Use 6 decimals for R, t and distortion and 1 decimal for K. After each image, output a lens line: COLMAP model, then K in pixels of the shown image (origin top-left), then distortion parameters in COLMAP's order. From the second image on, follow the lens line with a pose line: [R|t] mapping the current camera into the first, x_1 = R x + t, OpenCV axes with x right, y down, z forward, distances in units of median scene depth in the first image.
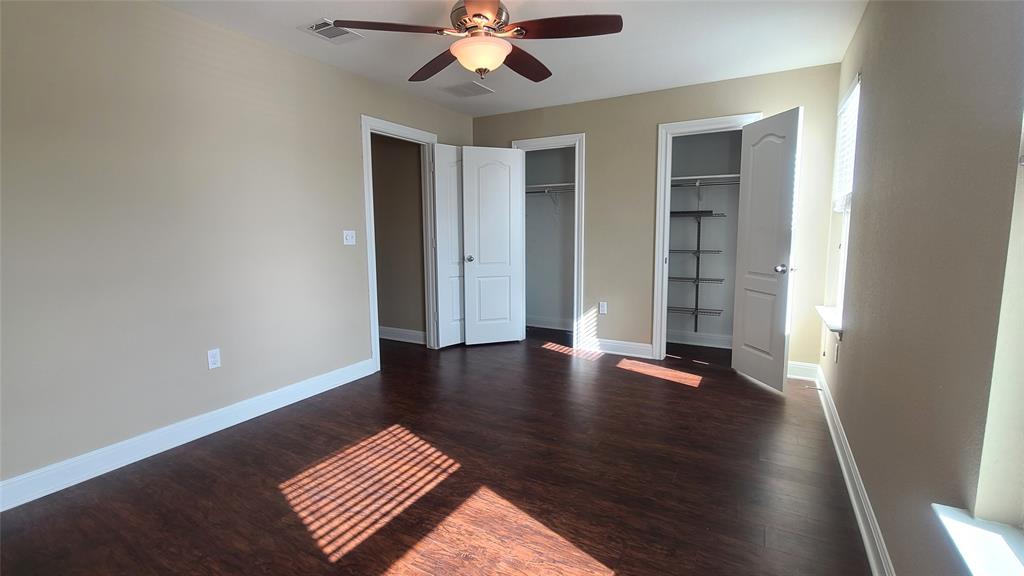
lens RADIAL K [[453.3, 0, 512.0], [0, 453.3, 288.0], [0, 0, 1]] dist [-0.013047, -0.000130]
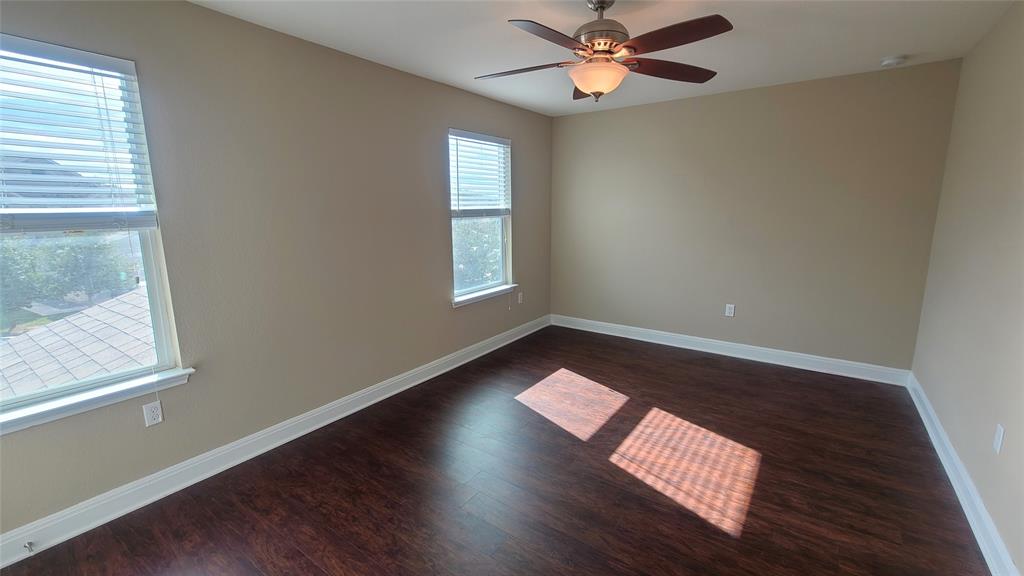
lens RADIAL K [[441.5, 0, 509.2], [0, 441.5, 283.6], [0, 0, 1]] dist [-0.000682, 0.000043]
pose [[-0.993776, 0.000768, 0.111396, 0.014995], [0.033025, 0.957054, 0.288023, -0.380567], [-0.106391, 0.289909, -0.951122, 2.174952]]
